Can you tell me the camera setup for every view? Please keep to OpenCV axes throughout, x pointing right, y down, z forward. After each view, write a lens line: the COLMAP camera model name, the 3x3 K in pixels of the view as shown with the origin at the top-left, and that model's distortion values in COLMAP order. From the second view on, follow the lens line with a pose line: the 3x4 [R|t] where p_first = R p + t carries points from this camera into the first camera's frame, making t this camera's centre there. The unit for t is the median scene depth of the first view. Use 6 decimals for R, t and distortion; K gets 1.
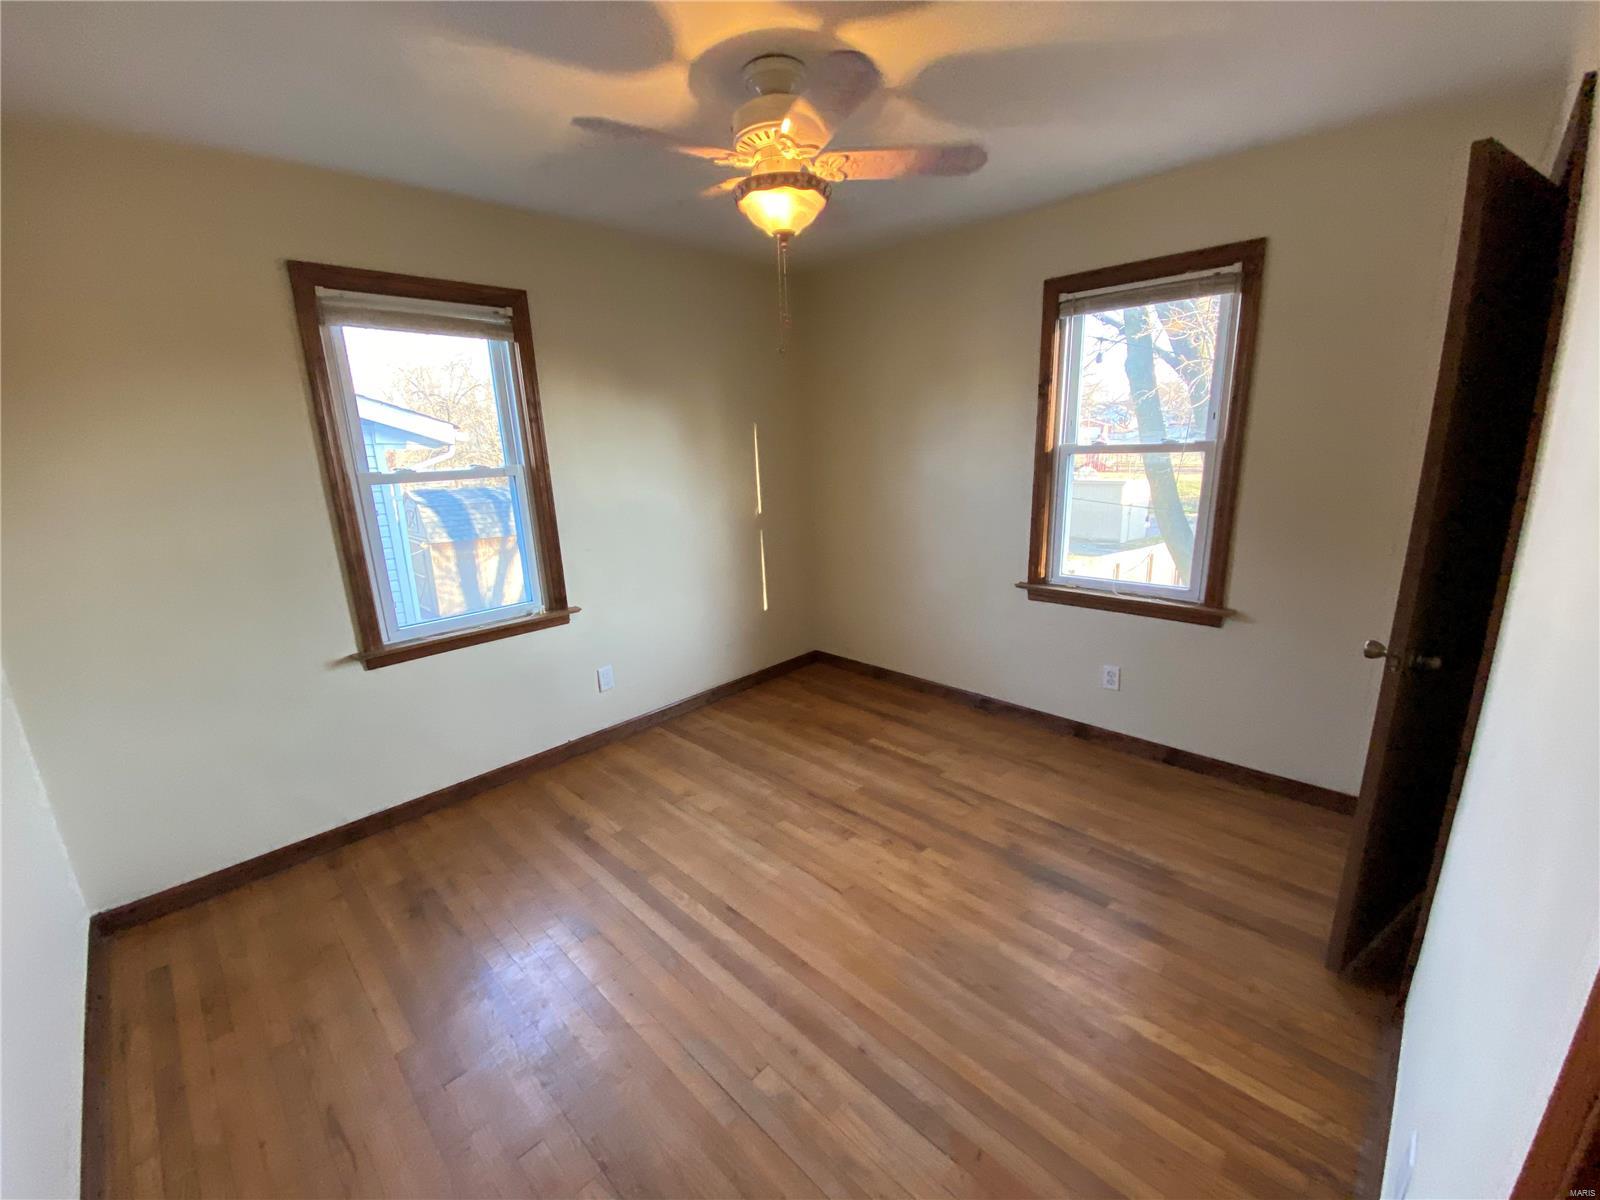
lens RADIAL K [[645.0, 0, 798.1], [0, 645.0, 598.0], [0, 0, 1]] dist [0.036757, -0.031146]
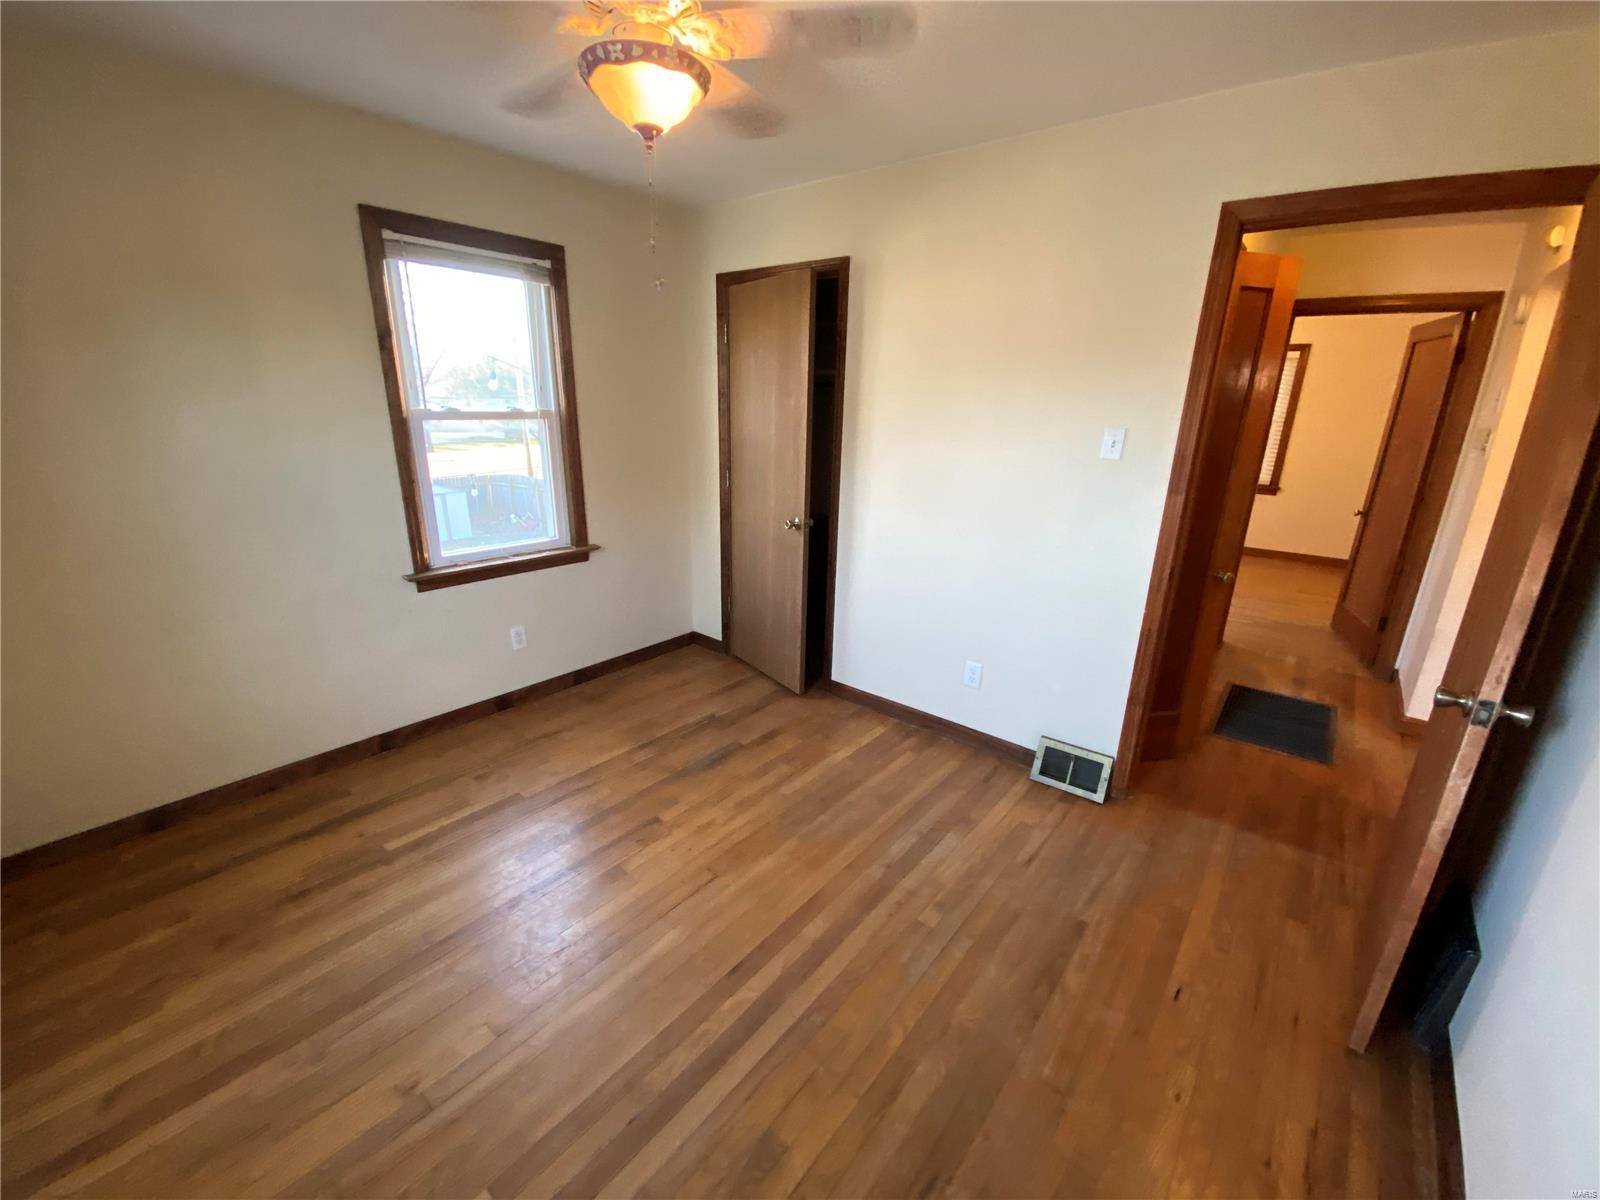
lens RADIAL K [[647.7, 0, 802.9], [0, 647.7, 604.1], [0, 0, 1]] dist [0.002520, -0.000071]
pose [[-0.099682, -0.262903, 0.959659, -0.586826], [0.219256, 0.934953, 0.278909, -0.126964], [-0.970562, 0.238213, -0.035555, 0.623924]]
